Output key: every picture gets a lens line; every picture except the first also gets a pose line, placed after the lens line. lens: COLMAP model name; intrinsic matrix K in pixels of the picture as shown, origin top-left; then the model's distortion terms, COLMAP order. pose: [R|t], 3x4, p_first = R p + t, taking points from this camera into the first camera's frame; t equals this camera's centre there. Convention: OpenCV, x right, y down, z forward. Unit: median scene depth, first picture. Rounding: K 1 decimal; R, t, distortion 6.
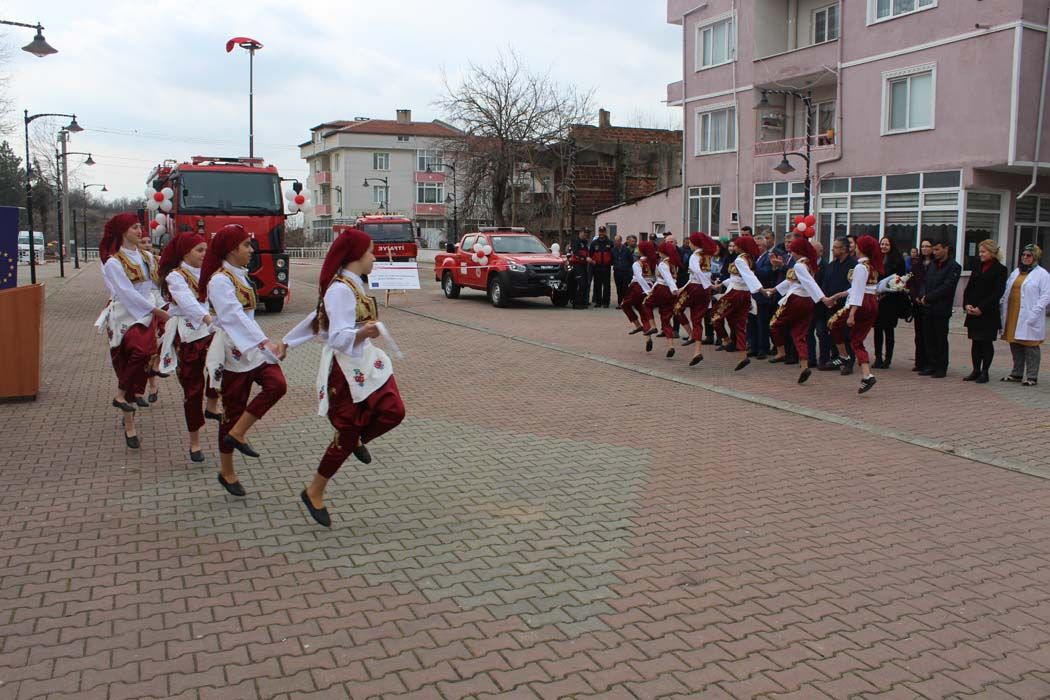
lens RADIAL K [[864.6, 0, 525.0], [0, 864.6, 350.0], [0, 0, 1]] dist [-0.162748, 0.144158]
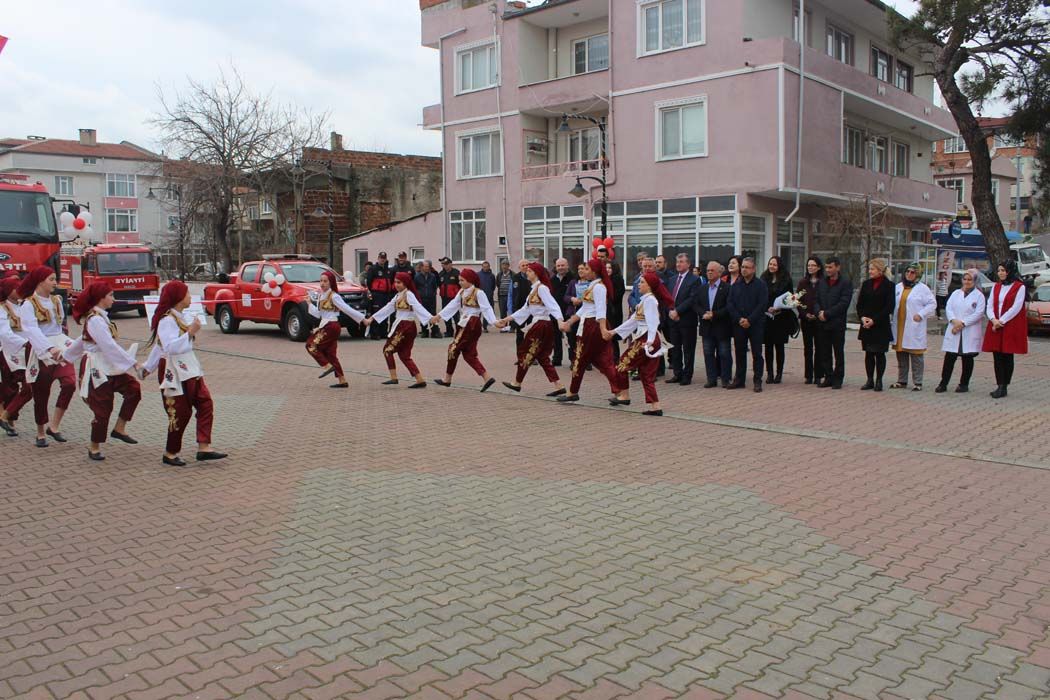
lens RADIAL K [[869.2, 0, 525.0], [0, 869.2, 350.0], [0, 0, 1]] dist [-0.163772, 0.143933]
pose [[0.936912, -0.045567, 0.346581, -0.111274], [0.056372, 0.998186, -0.021153, -0.007034], [-0.344989, 0.039356, 0.937781, 0.056736]]
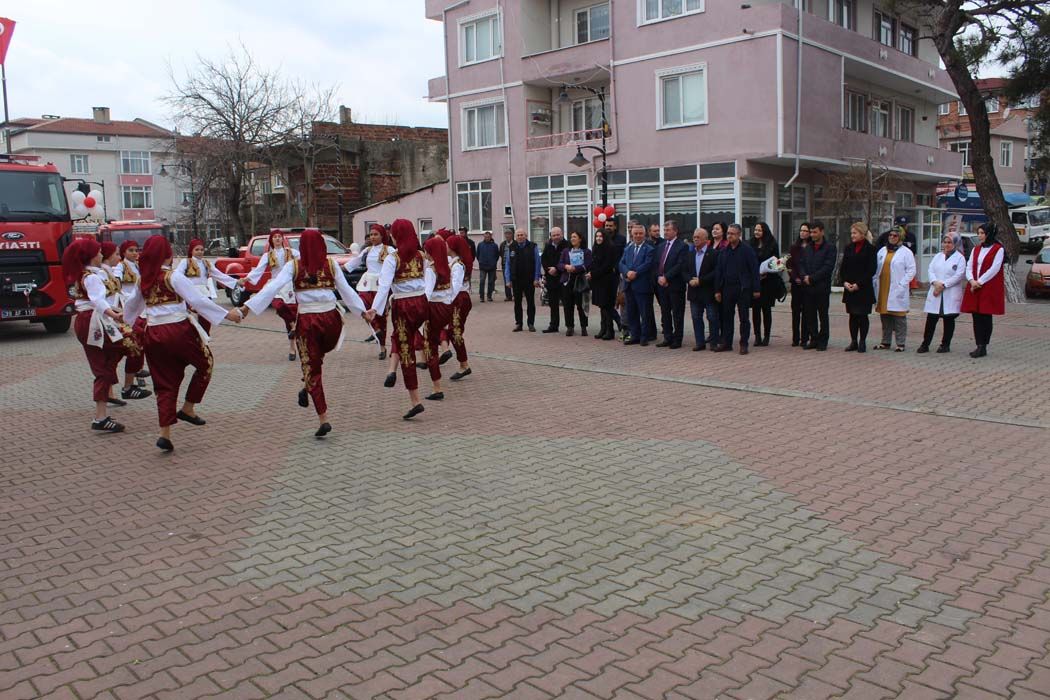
lens RADIAL K [[864.6, 0, 525.0], [0, 864.6, 350.0], [0, 0, 1]] dist [-0.162748, 0.144158]
pose [[0.942411, -0.070898, 0.326857, -0.103786], [0.070454, 0.997428, 0.013214, -0.004321], [-0.326953, 0.010575, 0.944981, 0.038412]]
